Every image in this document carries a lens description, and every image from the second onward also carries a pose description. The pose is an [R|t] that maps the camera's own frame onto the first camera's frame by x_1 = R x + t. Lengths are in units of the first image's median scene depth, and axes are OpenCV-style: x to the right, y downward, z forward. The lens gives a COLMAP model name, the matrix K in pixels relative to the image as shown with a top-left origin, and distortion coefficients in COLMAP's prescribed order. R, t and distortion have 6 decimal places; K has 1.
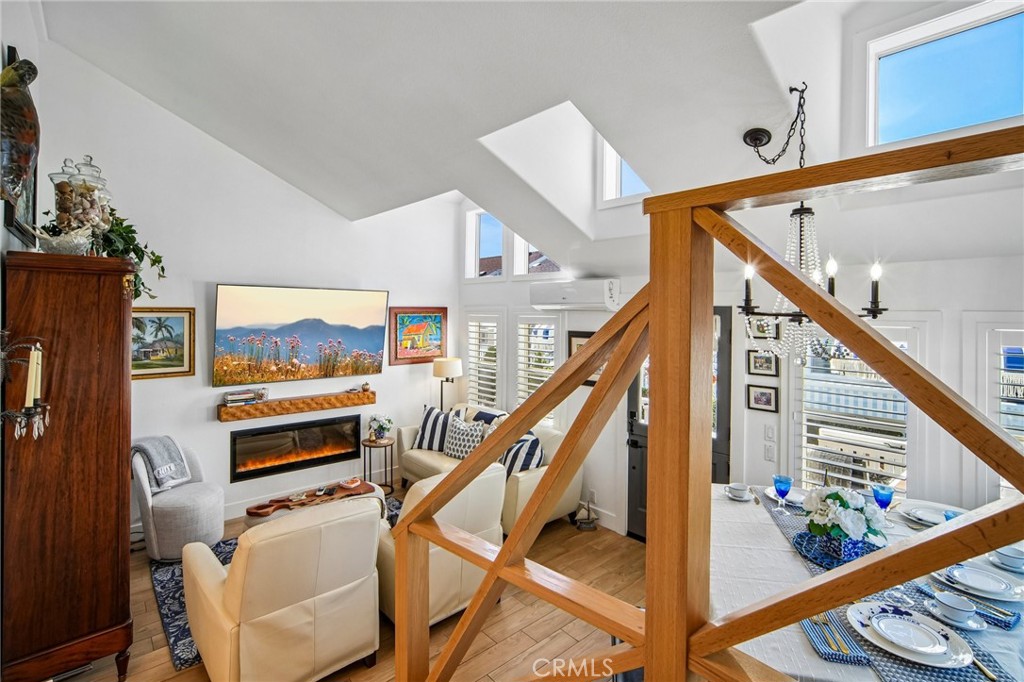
lens RADIAL K [[464.2, 0, 503.9], [0, 464.2, 317.8], [0, 0, 1]] dist [-0.004753, 0.002109]
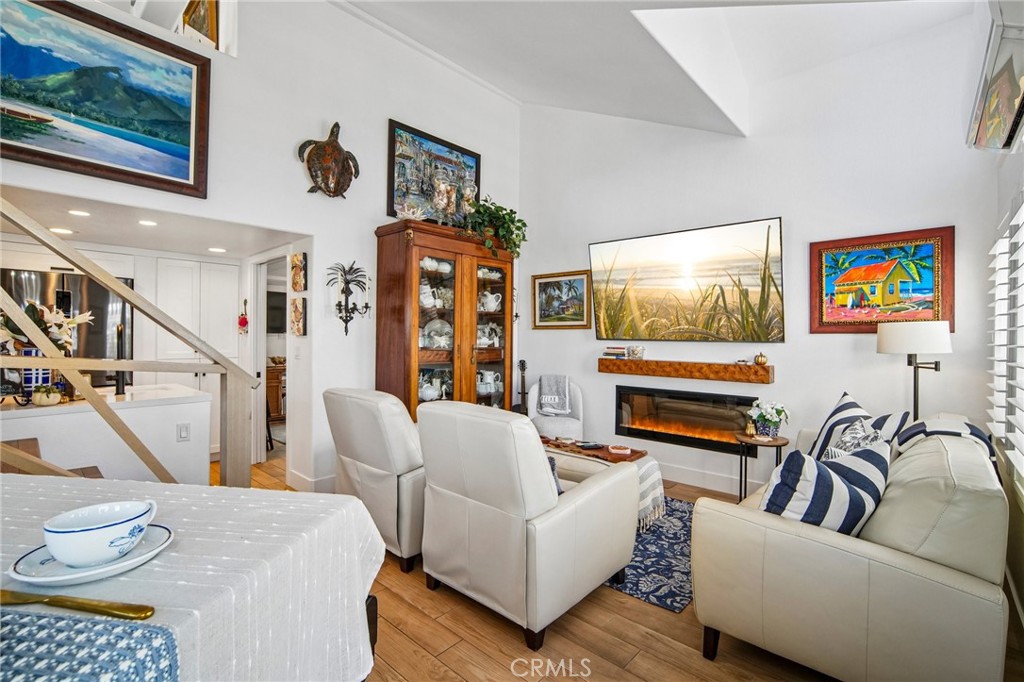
lens RADIAL K [[483.7, 0, 506.6], [0, 483.7, 333.2], [0, 0, 1]] dist [0.021683, 0.002409]
pose [[0.132326, -0.014258, -0.991104, 0.487336], [-0.018083, 0.999695, -0.016796, 0.159132], [0.991041, 0.020144, 0.132028, 0.642341]]
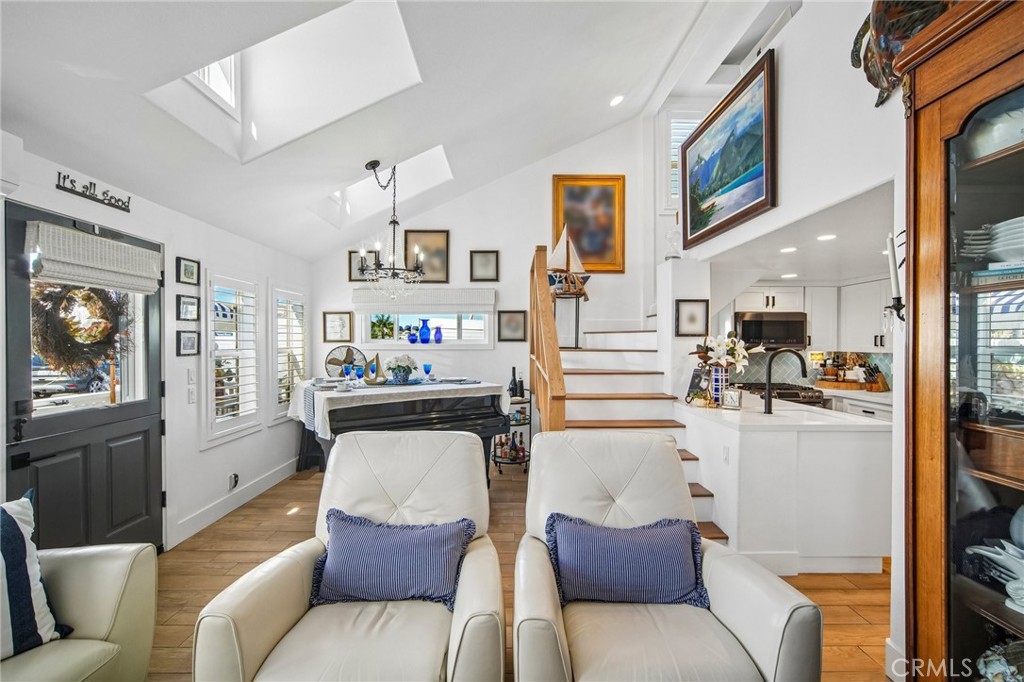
lens RADIAL K [[441.4, 0, 510.2], [0, 441.4, 343.2], [0, 0, 1]] dist [-0.001041, 0.000723]
pose [[-0.770486, -0.011264, 0.637357, -0.461067], [-0.000731, 0.999859, 0.016788, 0.124100], [-0.637456, 0.012469, -0.770385, 0.990099]]
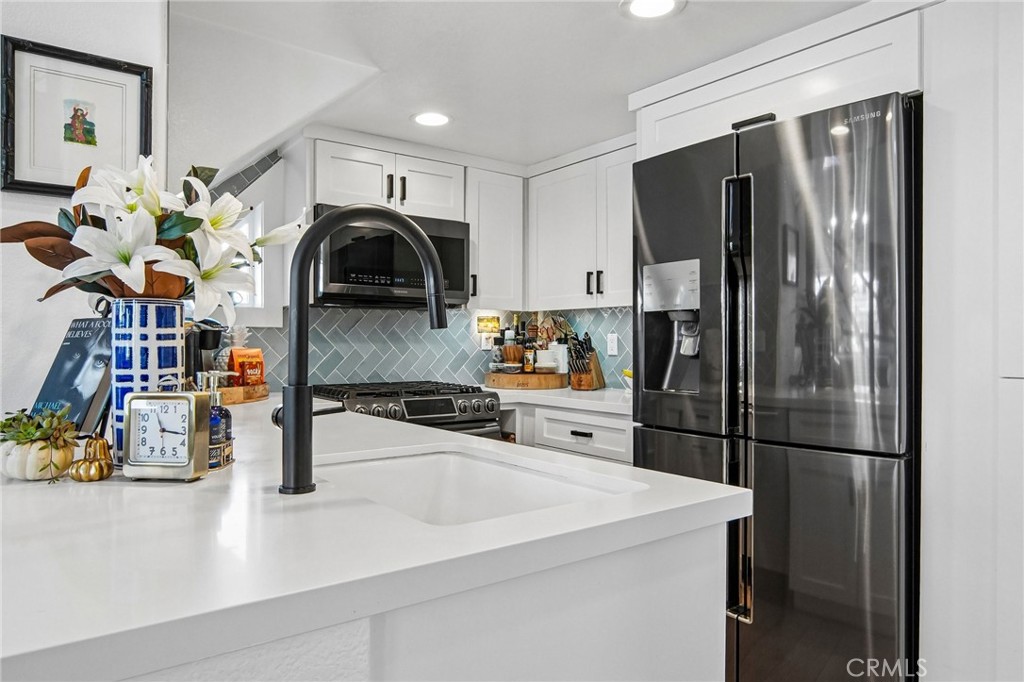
lens RADIAL K [[667.2, 0, 510.7], [0, 667.2, 341.3], [0, 0, 1]] dist [-0.008061, -0.002618]
pose [[-0.998410, -0.008519, 0.055722, -0.418080], [-0.007997, 0.999922, 0.009597, 0.192191], [-0.055800, 0.009136, -0.998400, 0.416968]]
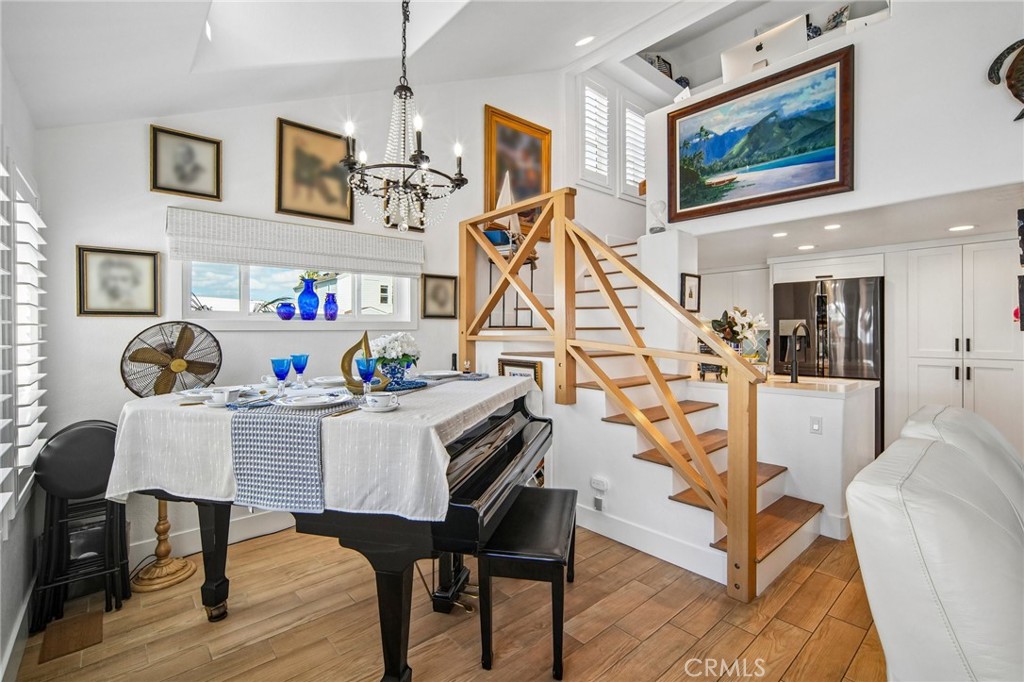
lens RADIAL K [[464.2, 0, 509.8], [0, 464.2, 324.7], [0, 0, 1]] dist [-0.004753, 0.002109]
pose [[-0.999671, -0.007517, -0.024522, 0.196281], [-0.007489, 0.999971, -0.001211, 0.151418], [0.024530, -0.001027, -0.999699, 0.962674]]
